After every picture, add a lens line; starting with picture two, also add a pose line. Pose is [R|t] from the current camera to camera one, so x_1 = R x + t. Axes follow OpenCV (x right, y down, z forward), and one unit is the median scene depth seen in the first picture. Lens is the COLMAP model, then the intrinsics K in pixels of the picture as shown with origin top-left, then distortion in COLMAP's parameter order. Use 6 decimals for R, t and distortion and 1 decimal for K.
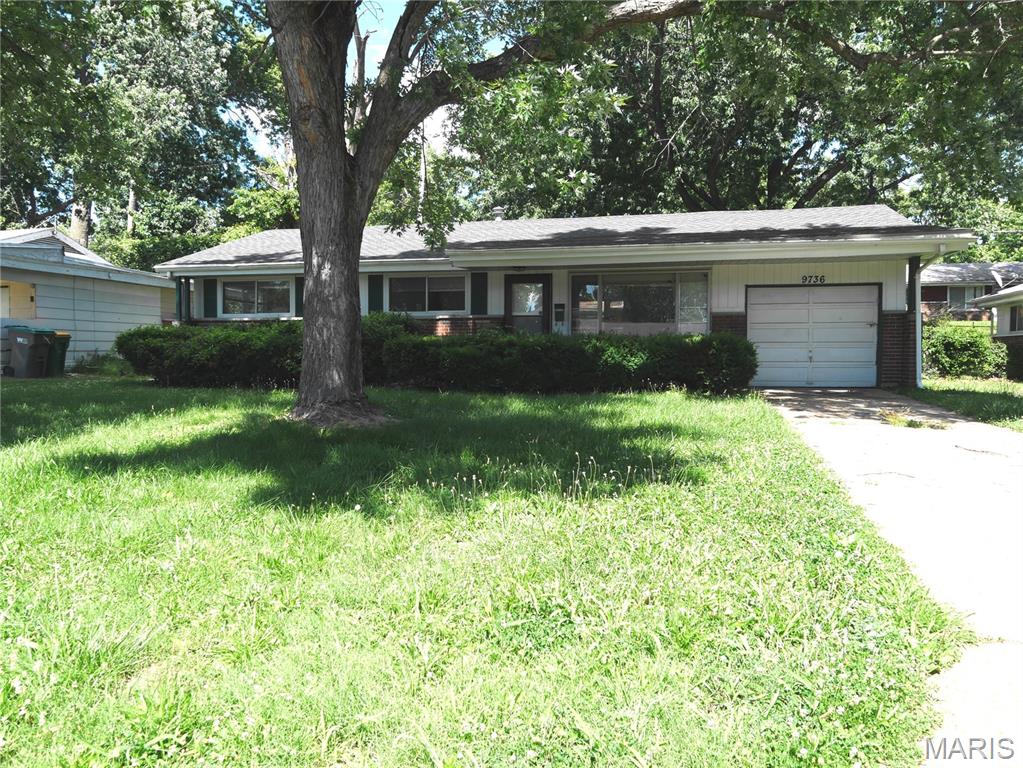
lens RADIAL K [[768.4, 0, 511.2], [0, 768.4, 372.9], [0, 0, 1]] dist [0.002859, 0.002082]
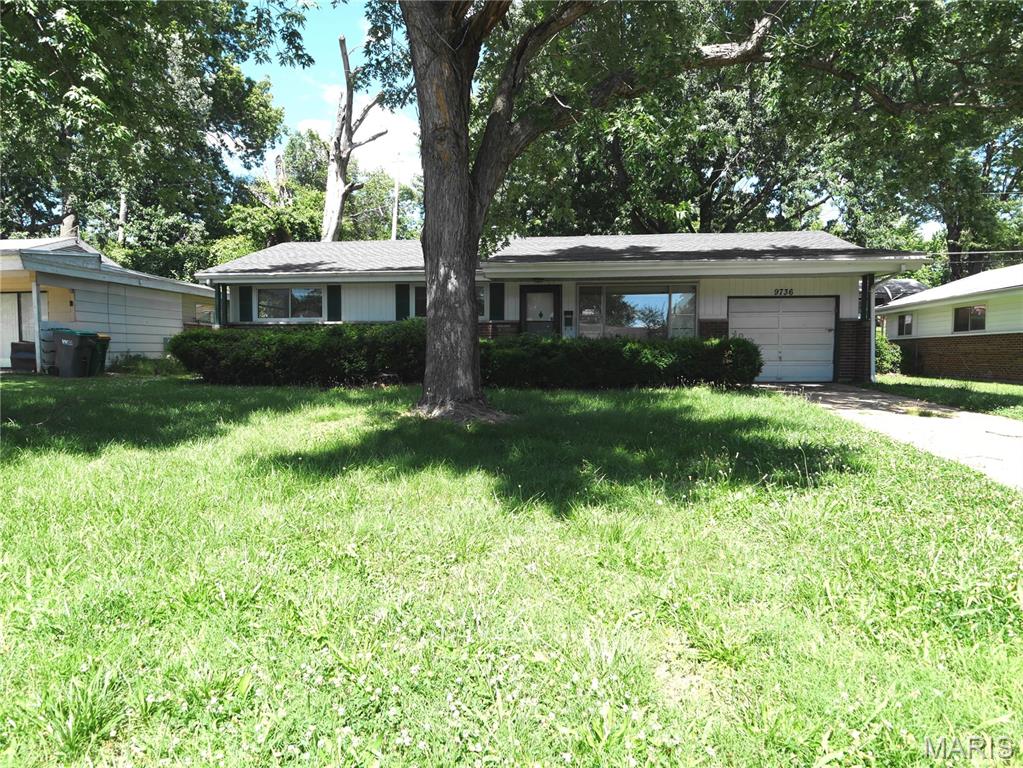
lens RADIAL K [[651.8, 0, 511.5], [0, 651.8, 384.0], [0, 0, 1]] dist [-0.000883, -0.001251]
pose [[0.993904, -0.005872, 0.110090, -0.120713], [0.003382, 0.999735, 0.022787, -0.002560], [-0.110195, -0.022276, 0.993660, 0.030132]]
